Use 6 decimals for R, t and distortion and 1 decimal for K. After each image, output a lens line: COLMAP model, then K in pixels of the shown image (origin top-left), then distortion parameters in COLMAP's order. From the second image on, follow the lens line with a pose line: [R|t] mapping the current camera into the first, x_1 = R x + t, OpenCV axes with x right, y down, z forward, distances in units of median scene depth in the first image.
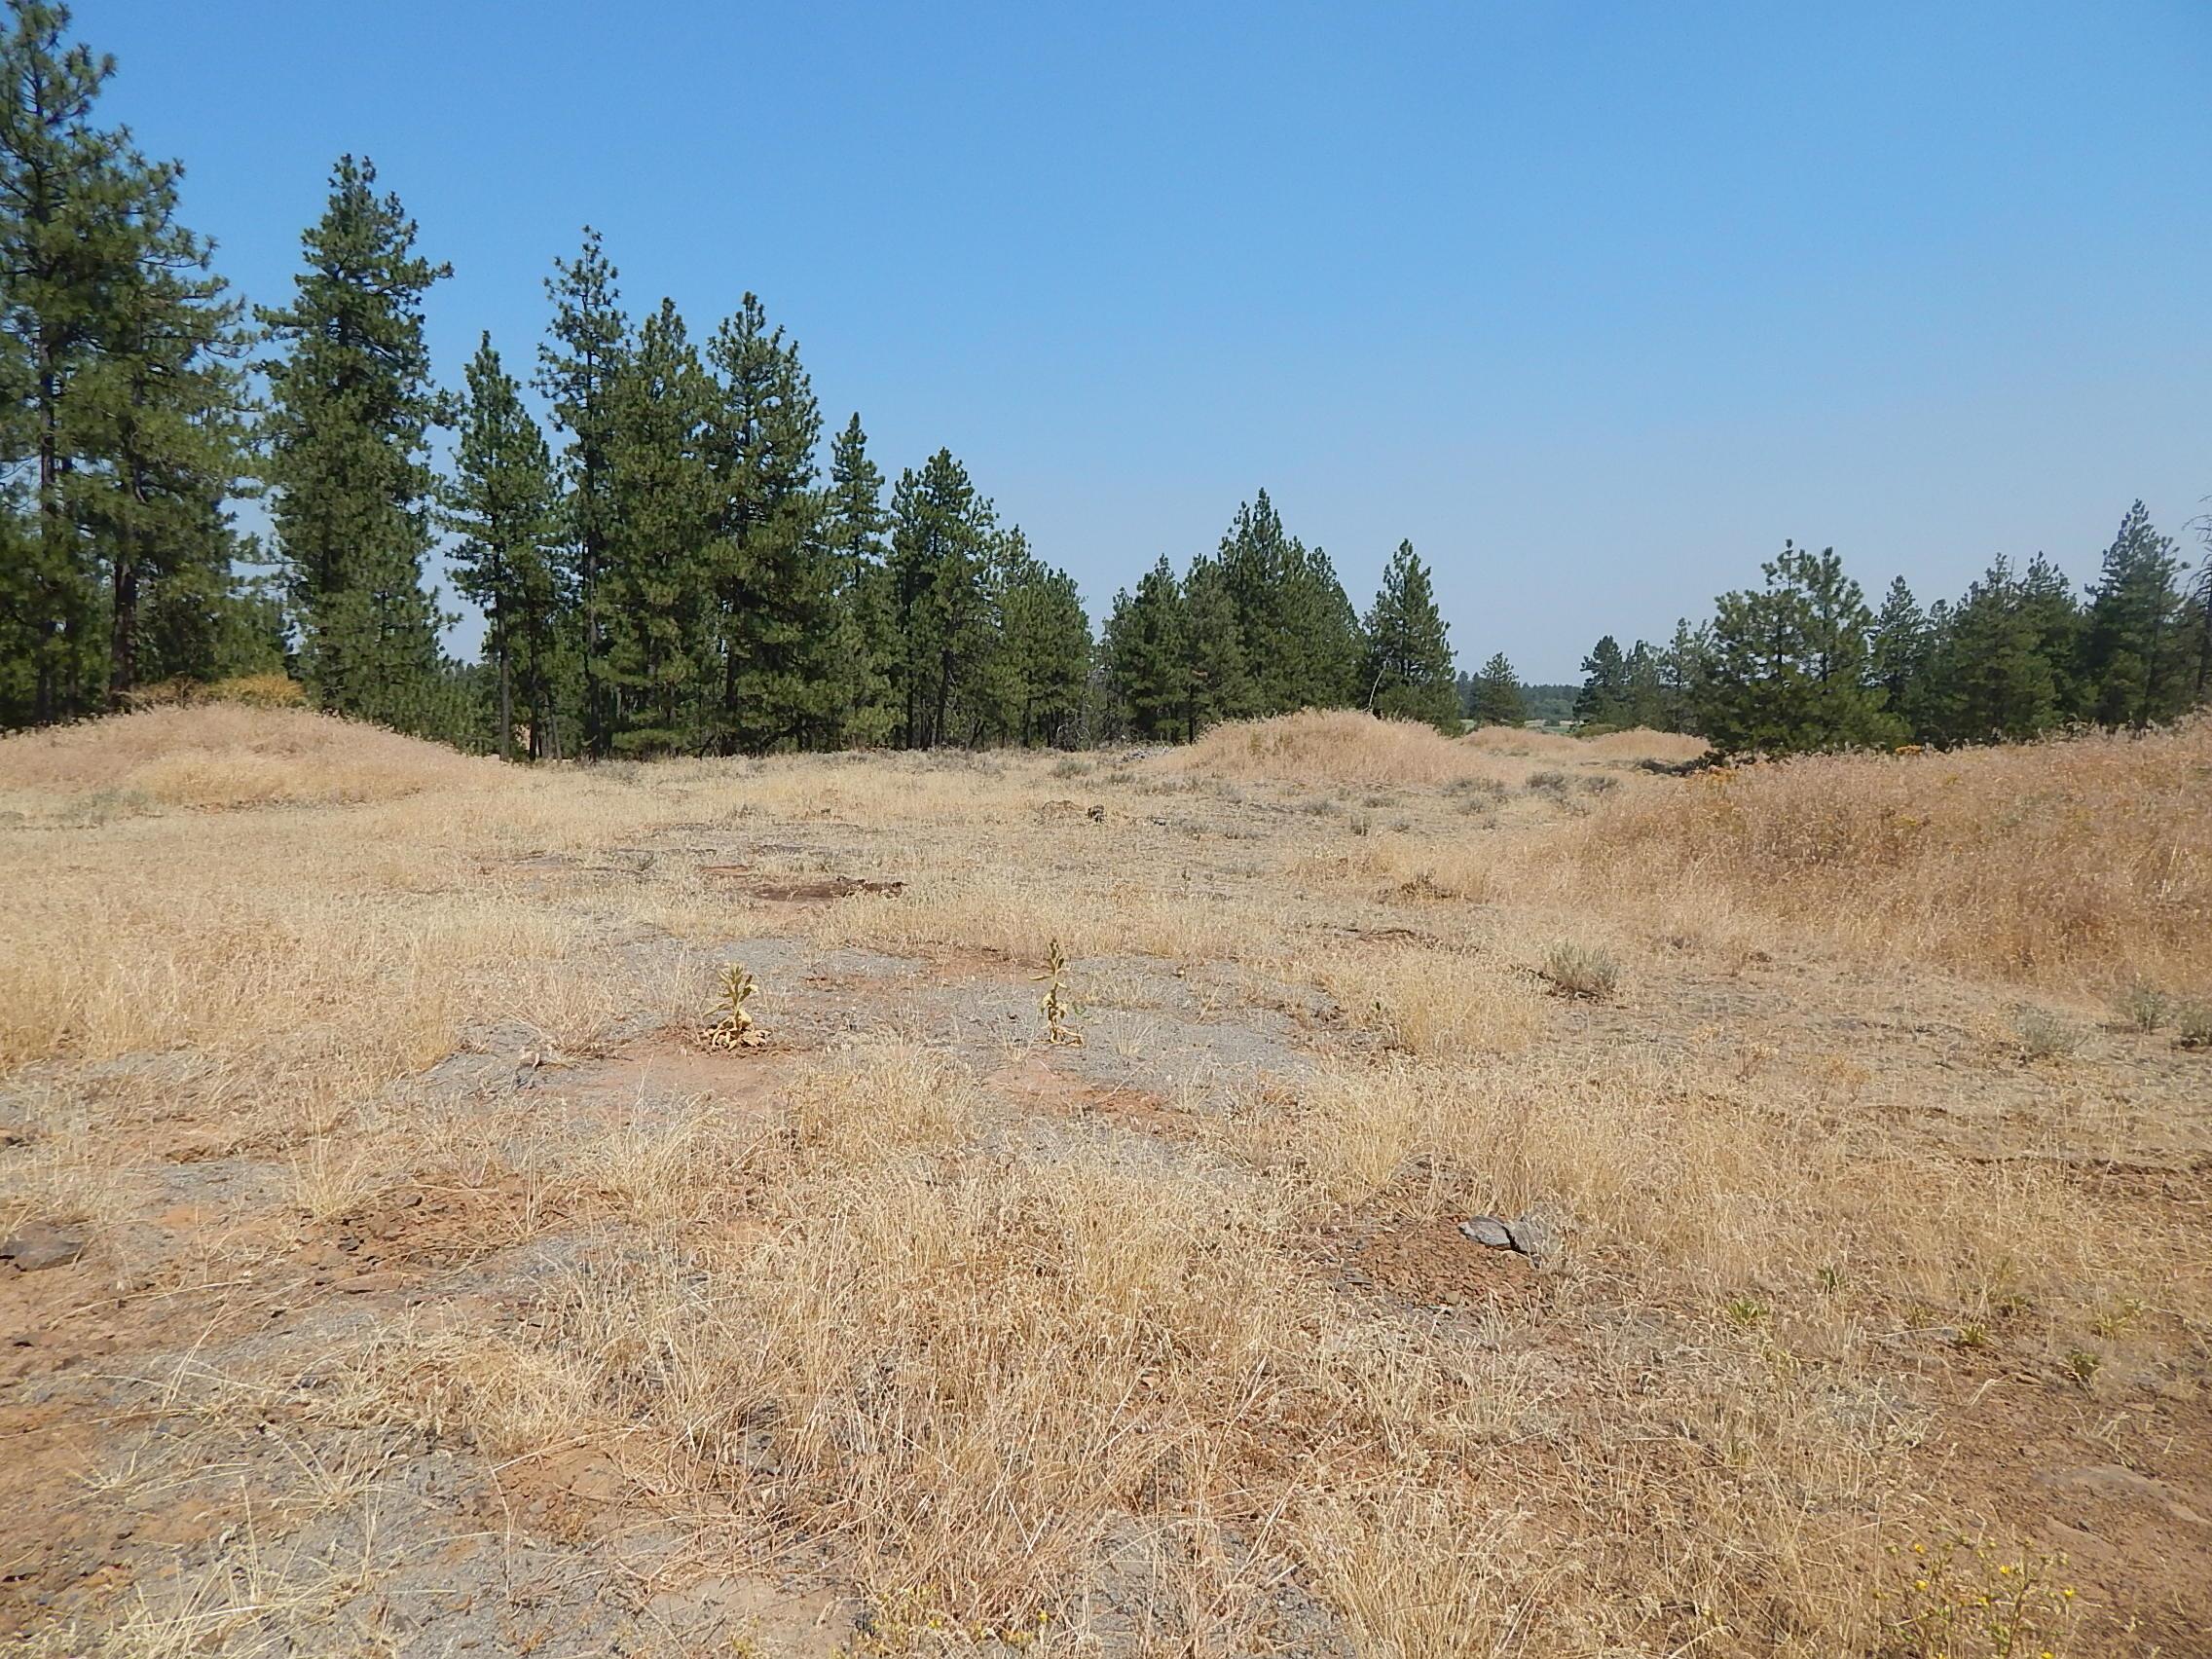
lens RADIAL K [[1449.7, 0, 1106.8], [0, 1449.7, 817.0], [0, 0, 1]] dist [0.007909, -0.008675]
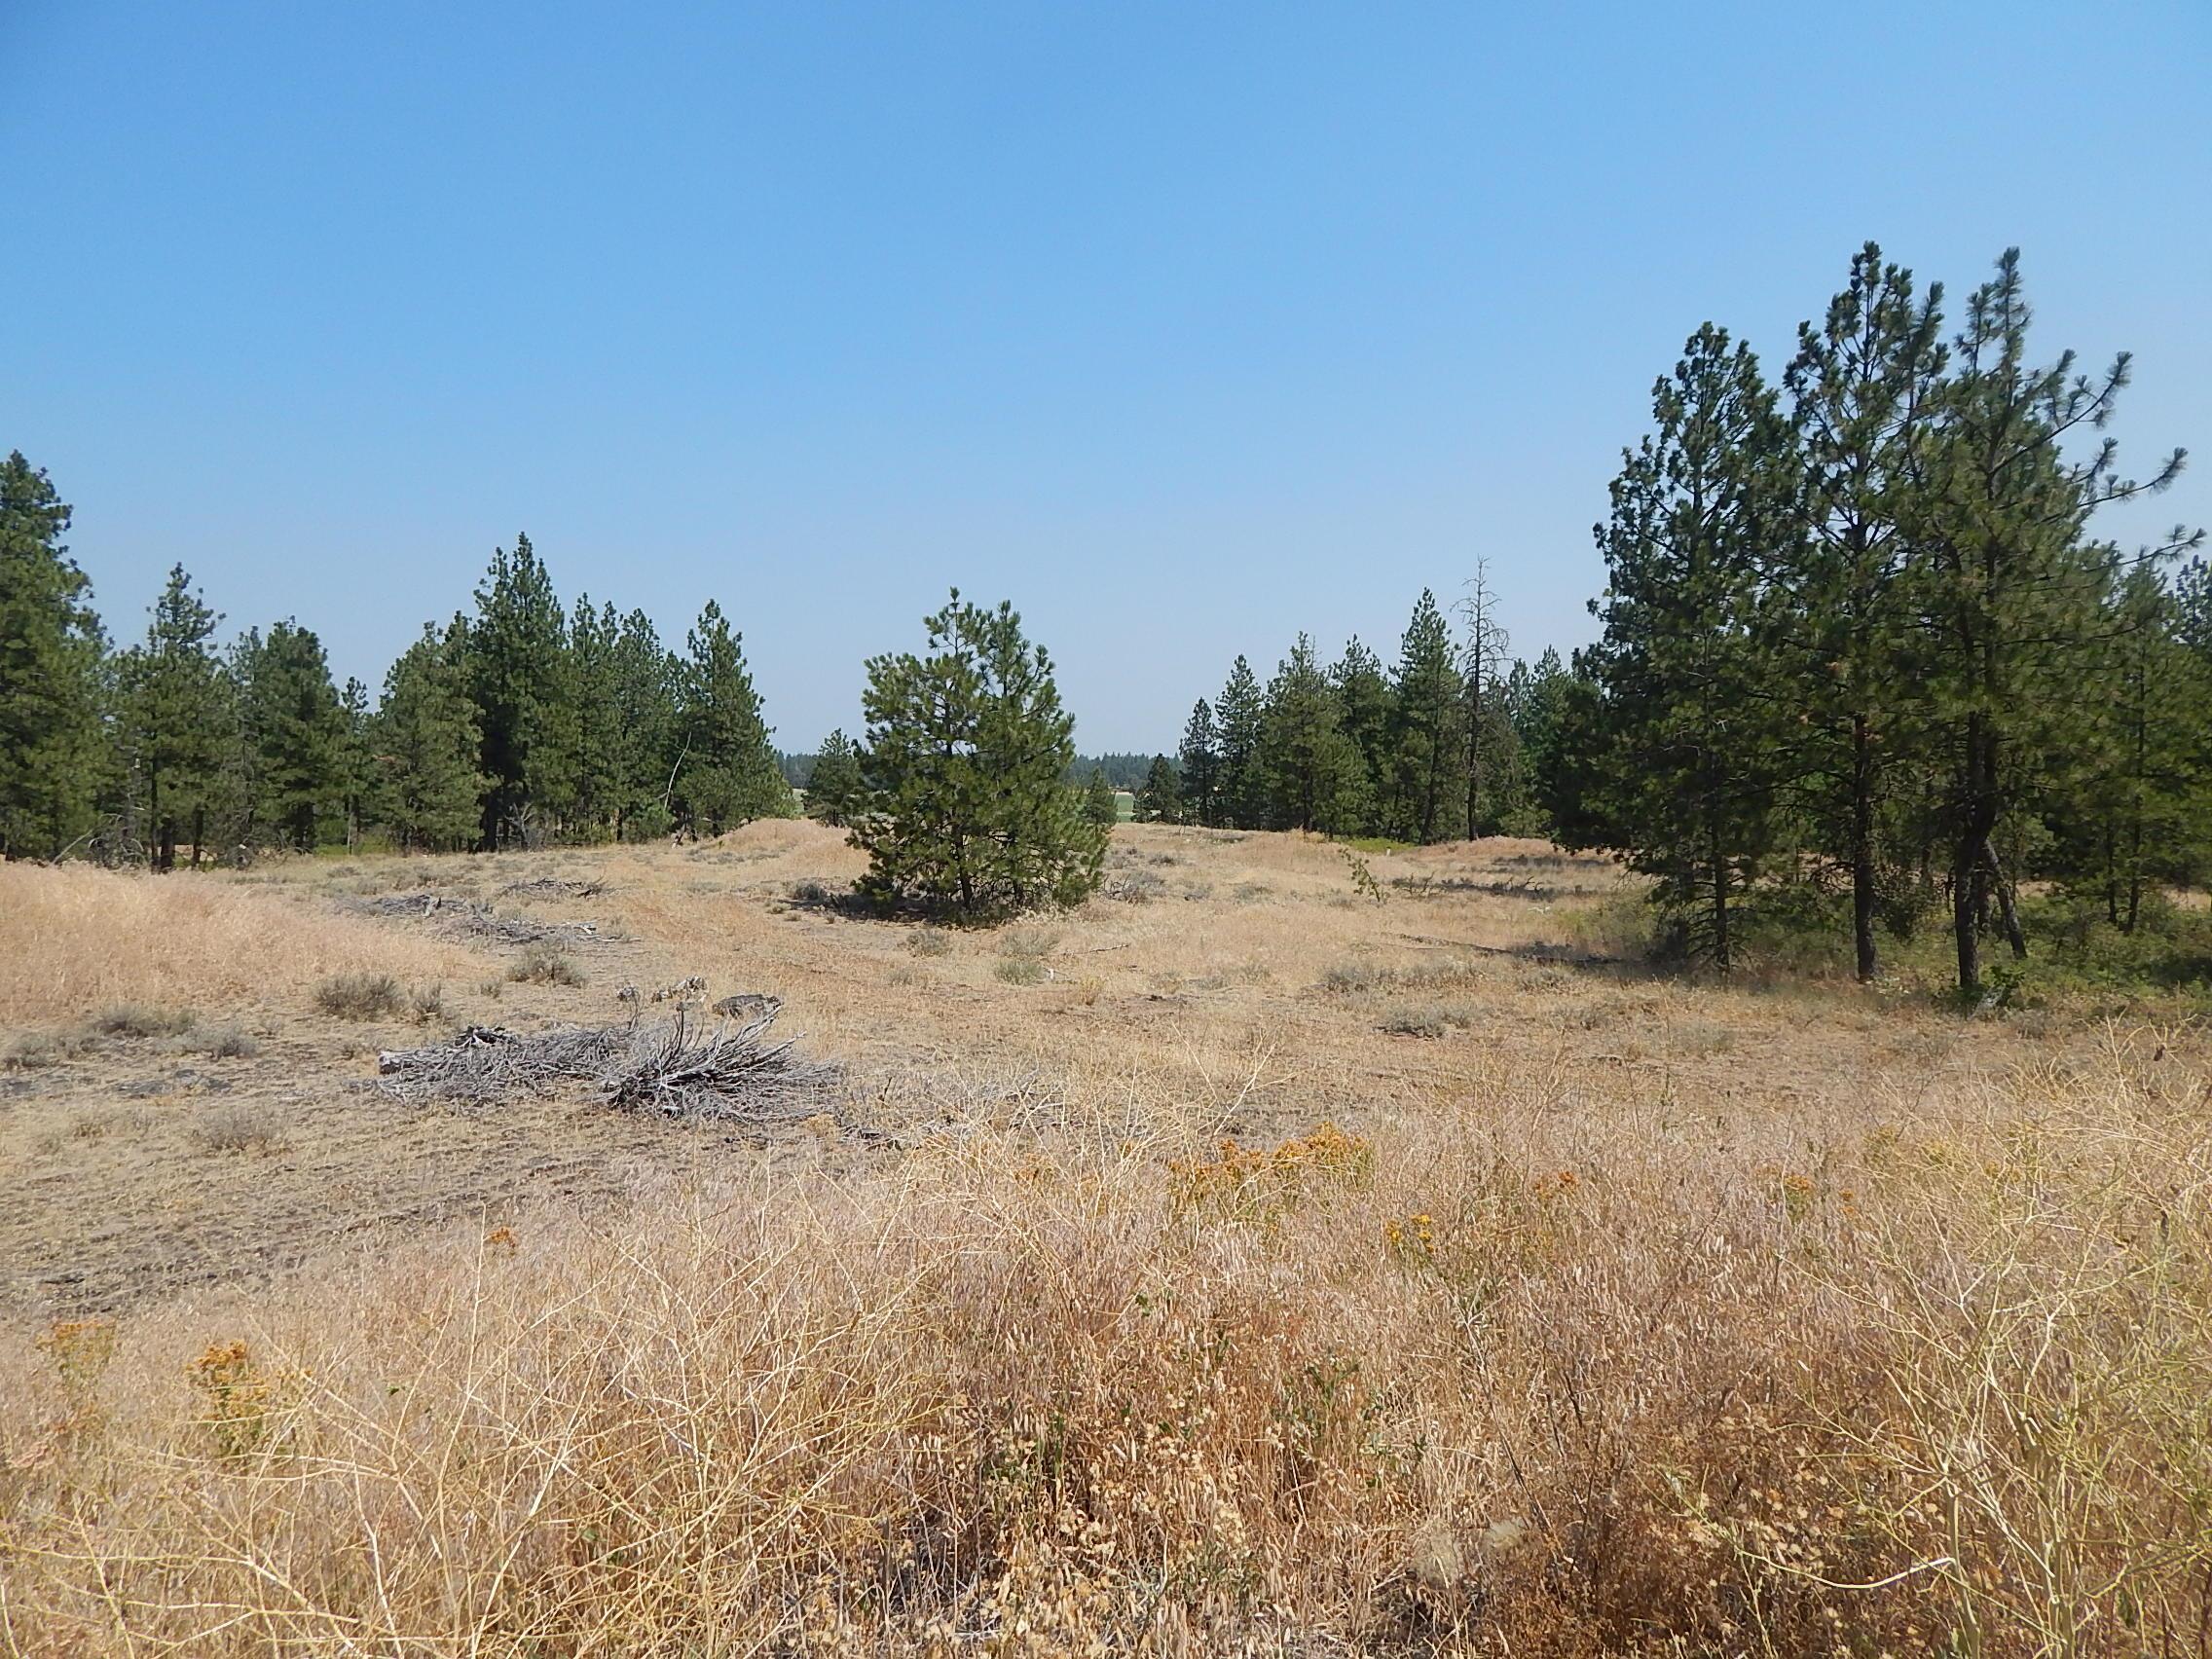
lens RADIAL K [[1449.7, 0, 1096.2], [0, 1449.7, 832.6], [0, 0, 1]] dist [0.007909, -0.008675]
pose [[0.930805, -0.025748, 0.364609, 0.125055], [0.039780, 0.998727, -0.031026, -0.019443], [-0.363346, 0.043383, 0.930644, 0.138966]]
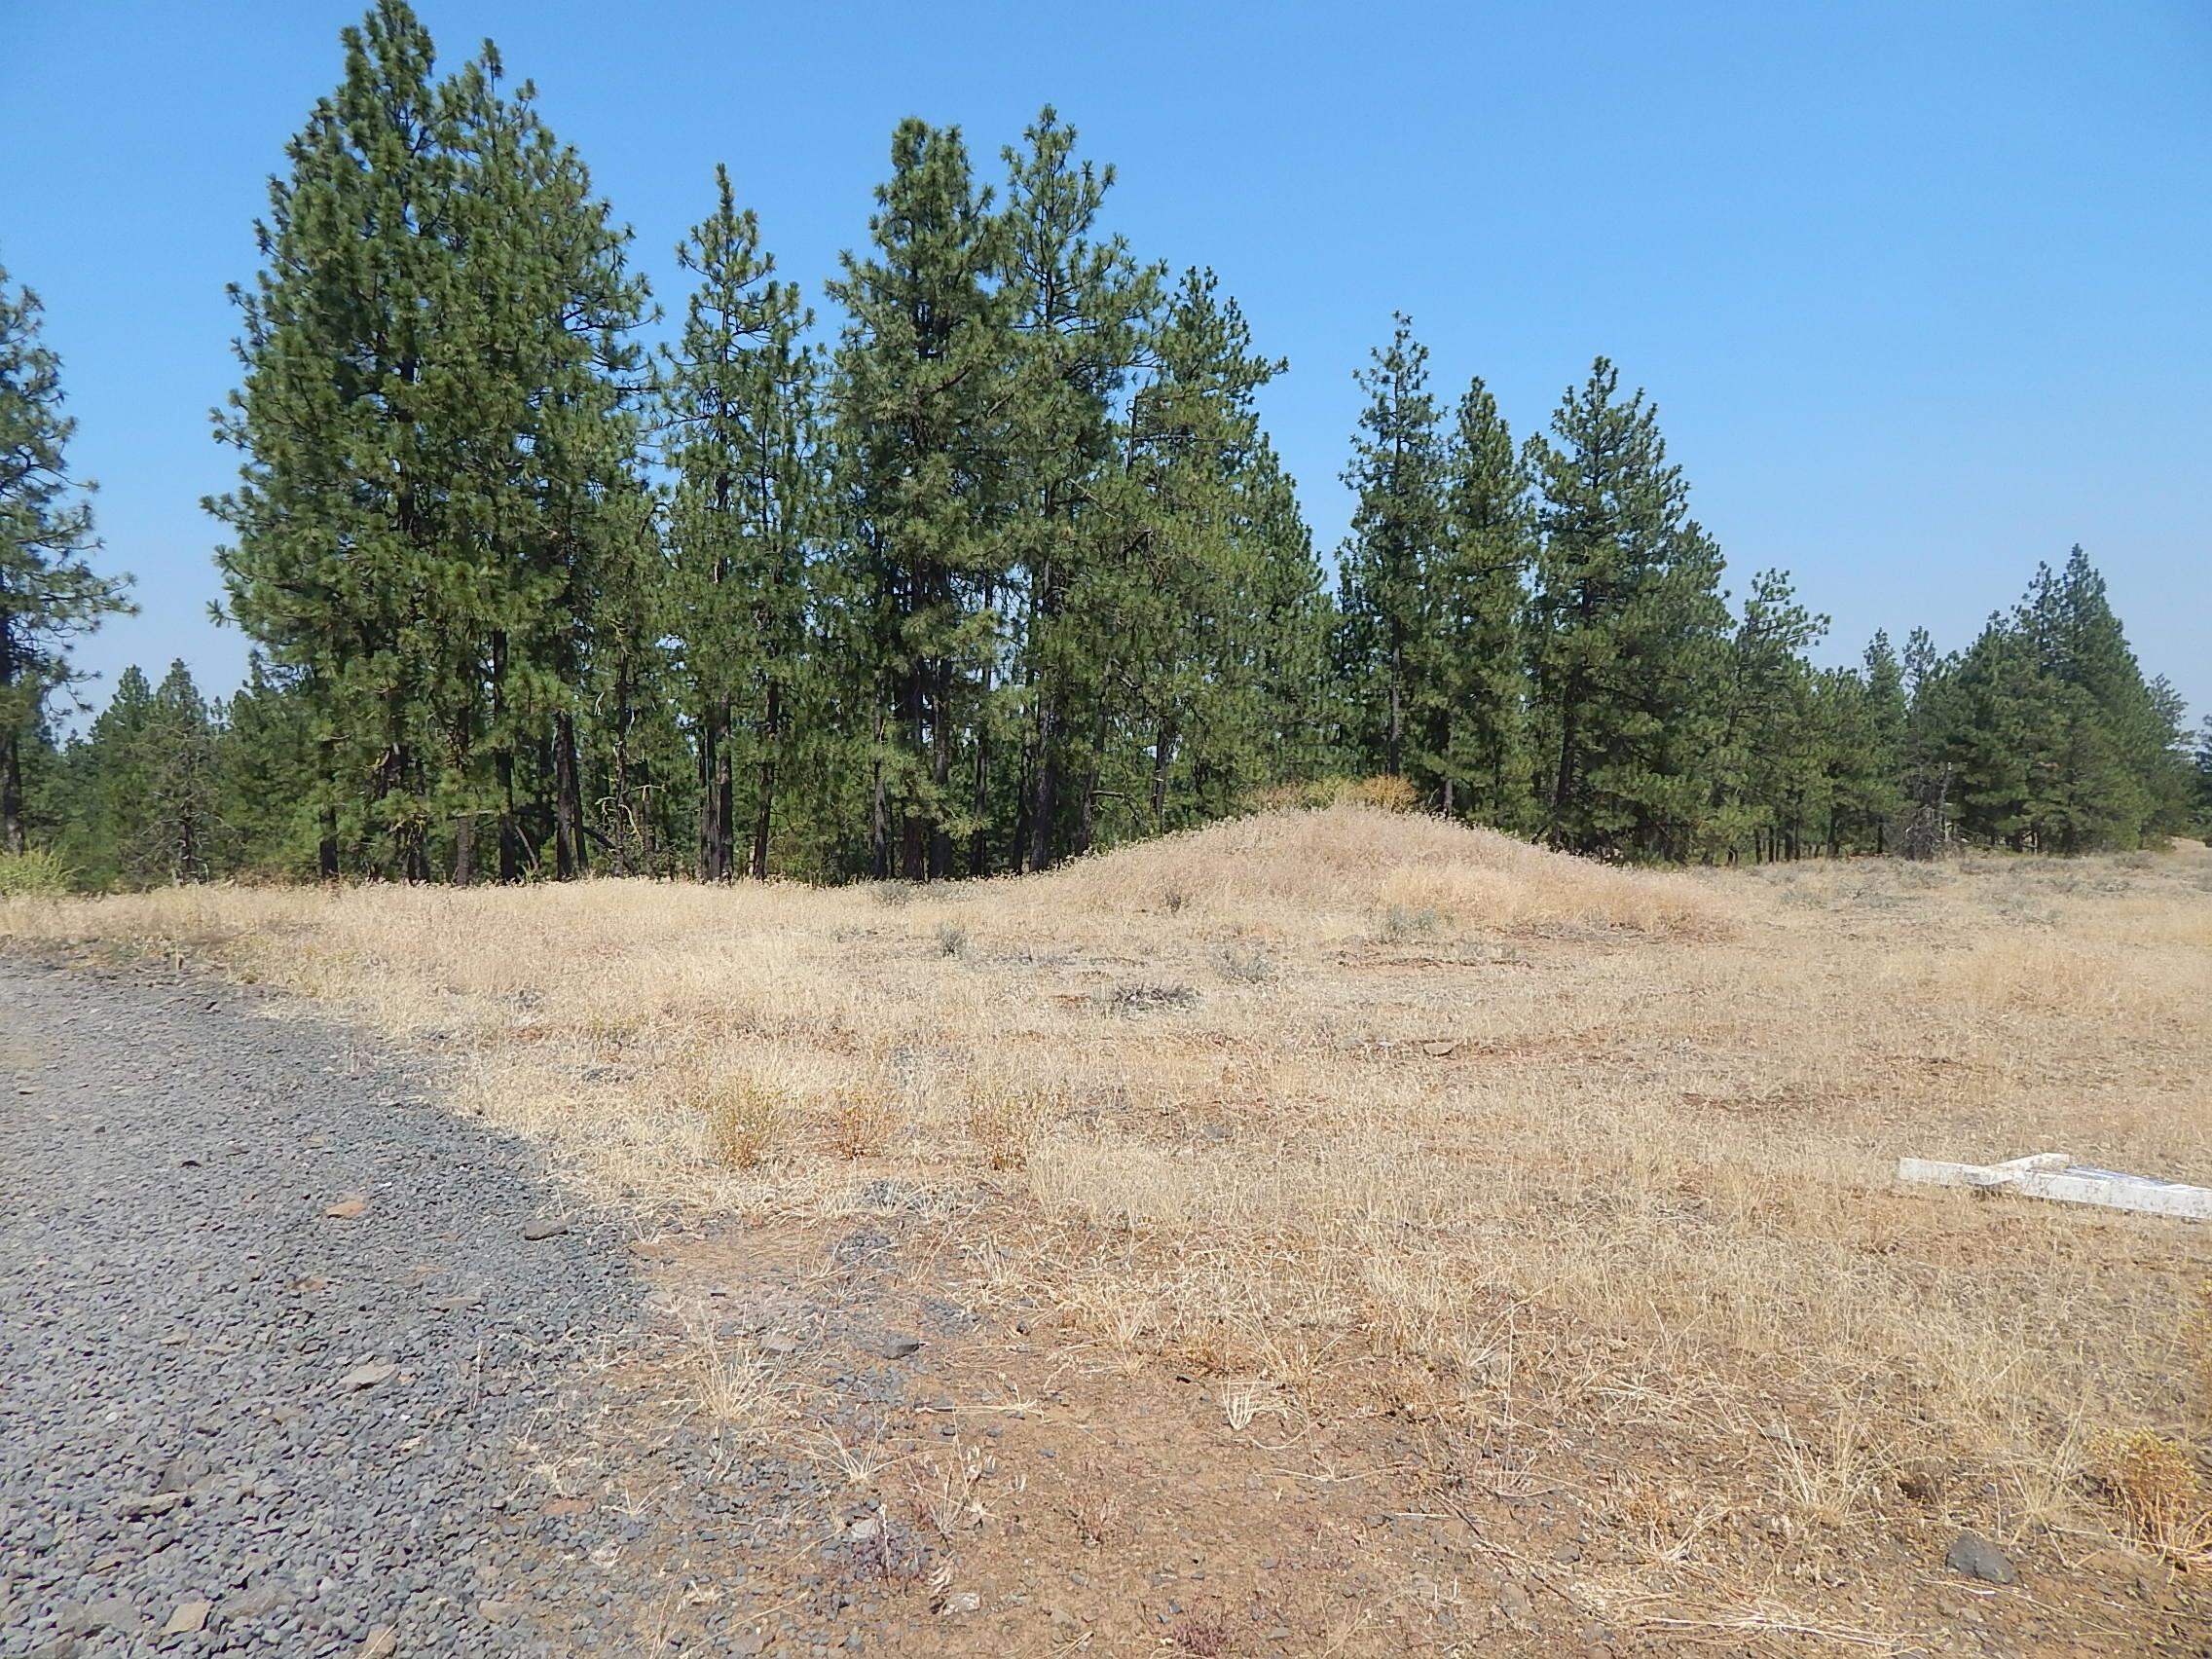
lens RADIAL K [[1449.7, 0, 1111.9], [0, 1449.7, 823.4], [0, 0, 1]] dist [0.007909, -0.008675]
pose [[0.930086, 0.009093, -0.367230, -0.120098], [-0.030630, 0.998132, -0.052862, -0.004800], [0.366063, 0.060414, 0.928627, 0.030550]]
